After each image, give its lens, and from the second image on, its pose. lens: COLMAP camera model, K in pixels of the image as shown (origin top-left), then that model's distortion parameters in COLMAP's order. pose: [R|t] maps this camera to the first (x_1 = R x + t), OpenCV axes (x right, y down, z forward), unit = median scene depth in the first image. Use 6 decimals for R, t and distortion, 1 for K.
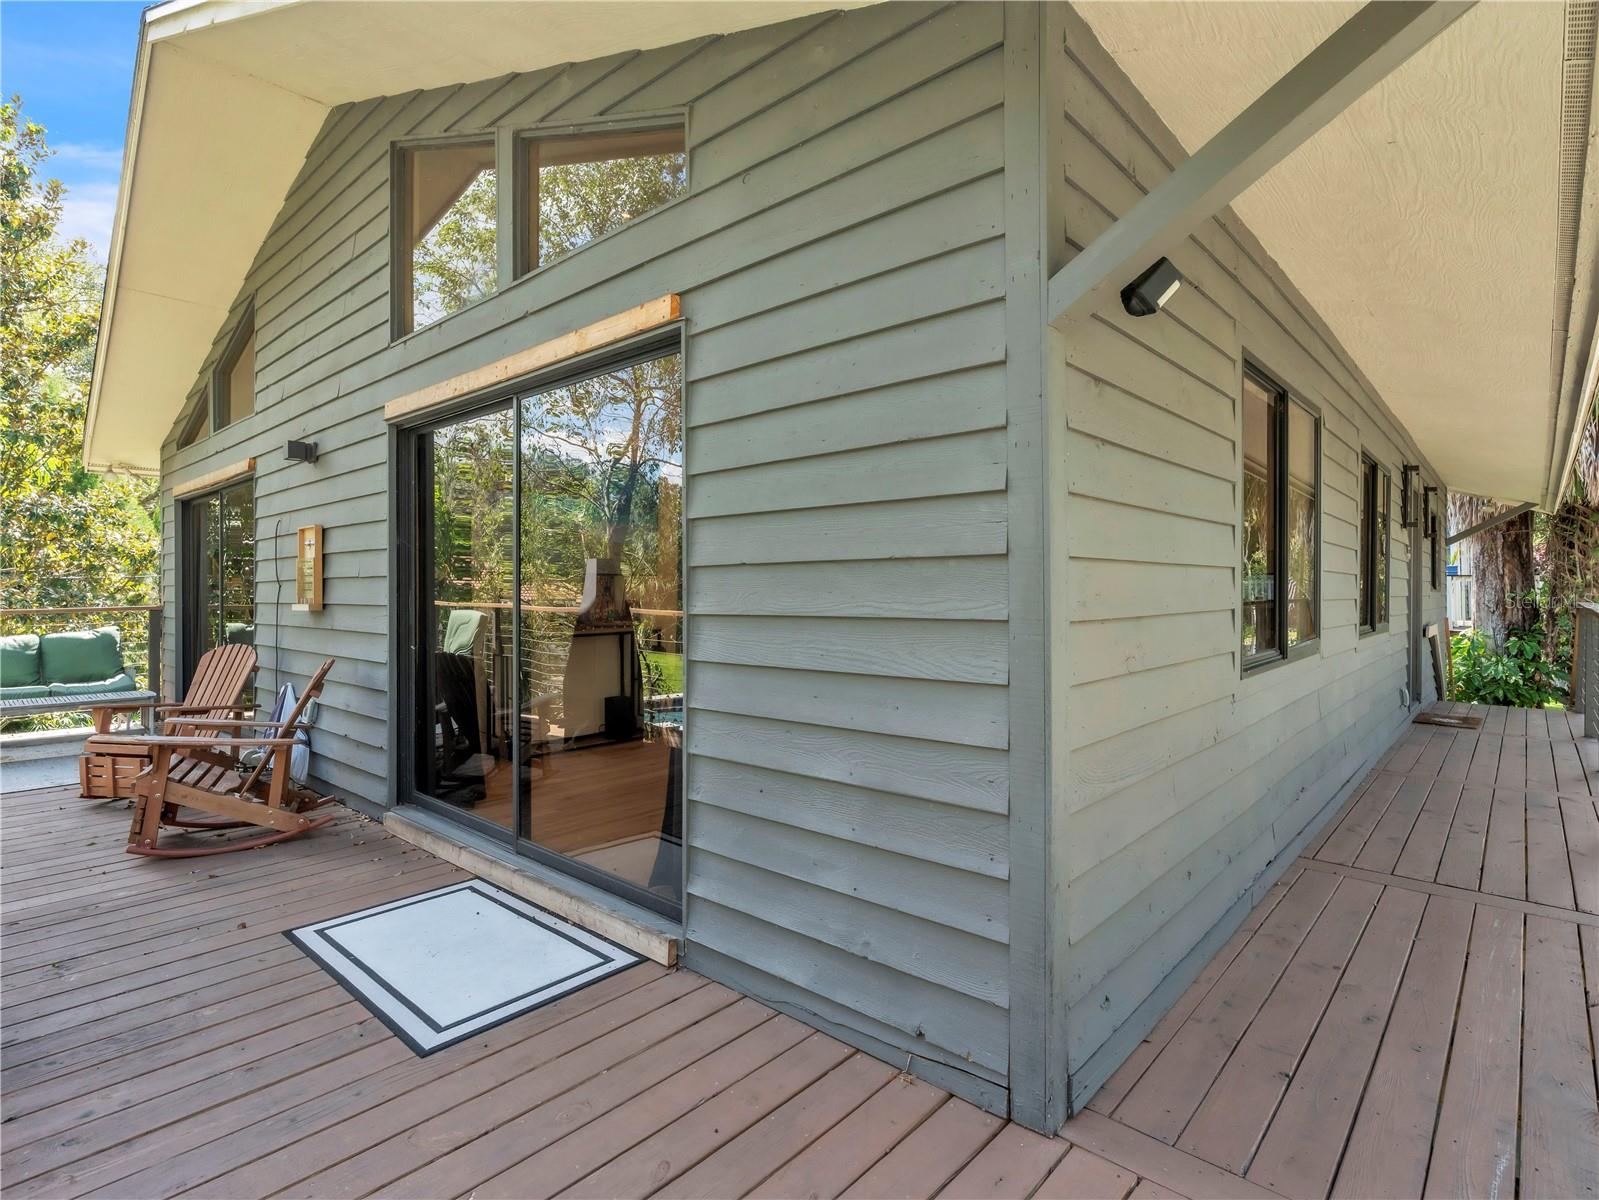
lens RADIAL K [[789.4, 0, 799.5], [0, 789.4, 600.0], [0, 0, 1]] dist [-0.005638, 0.000732]
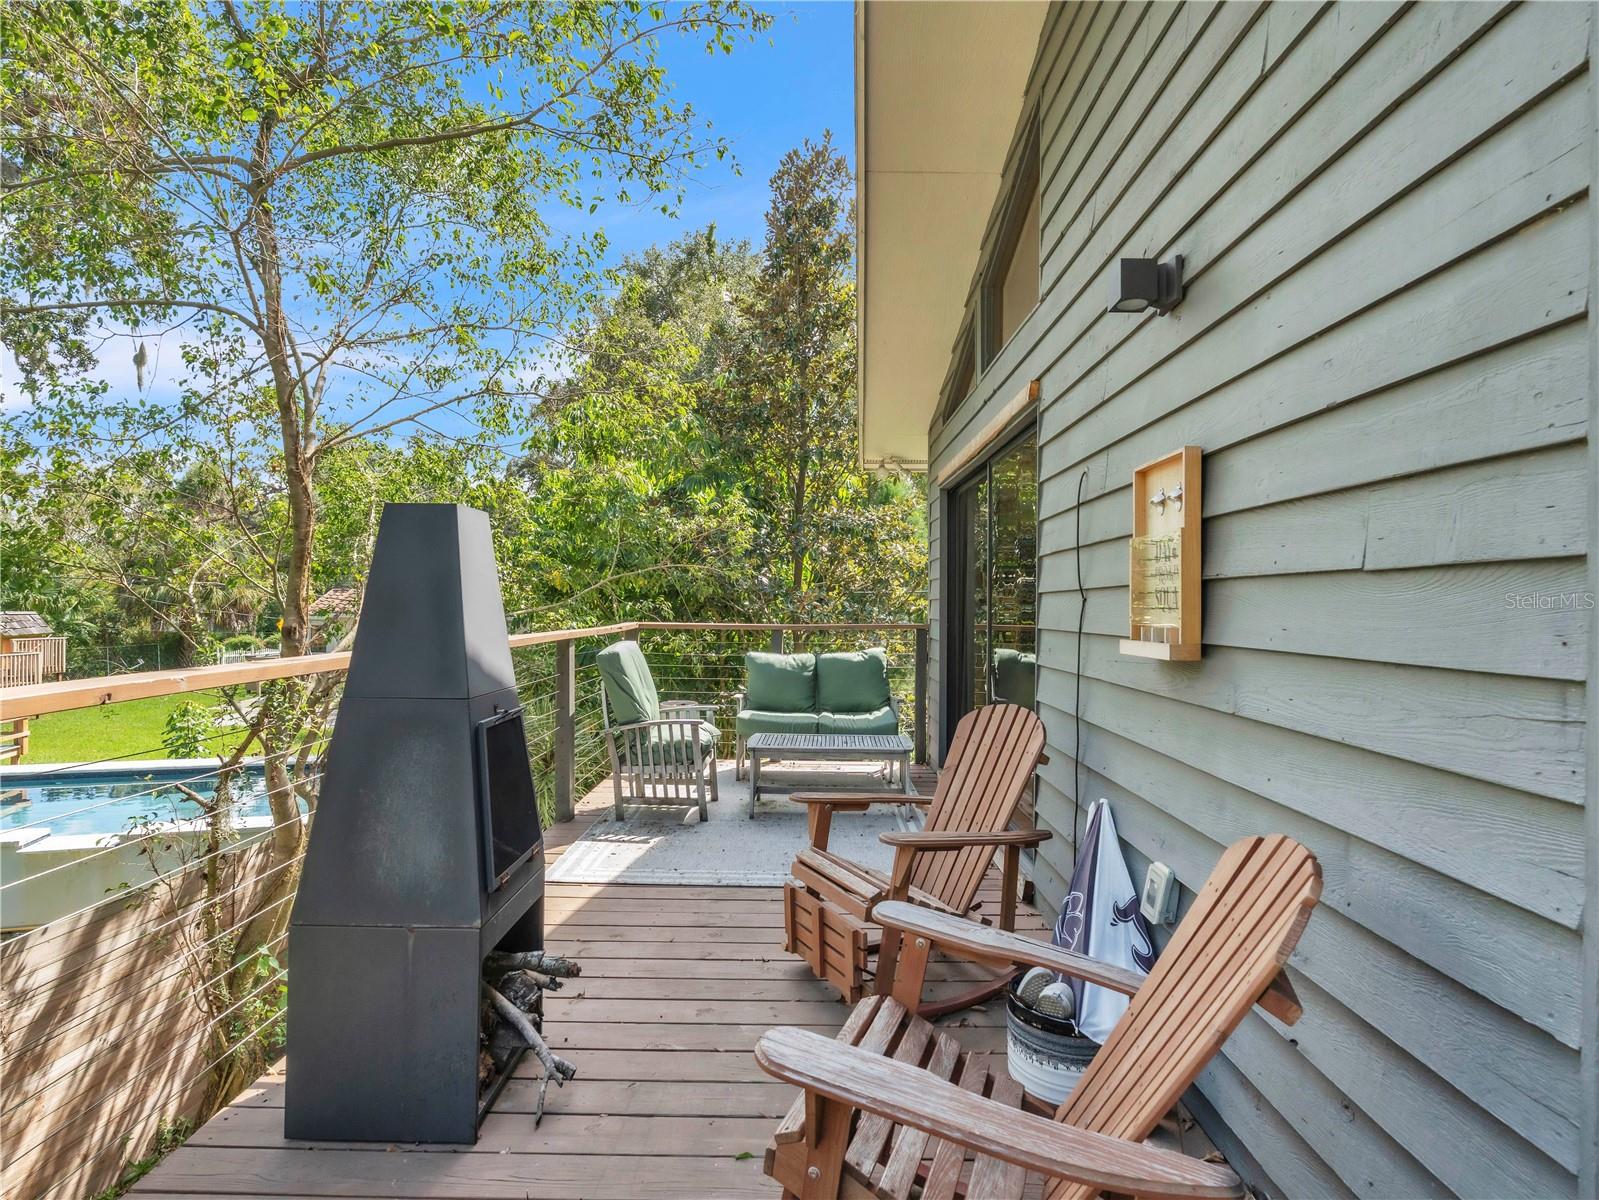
lens RADIAL K [[789.4, 0, 799.5], [0, 789.4, 600.0], [0, 0, 1]] dist [-0.005638, 0.000732]
pose [[0.646069, -0.000341, -0.763279, -0.304339], [-0.013314, 0.999843, -0.011716, -0.007094], [0.763163, 0.017732, 0.645962, 0.413514]]
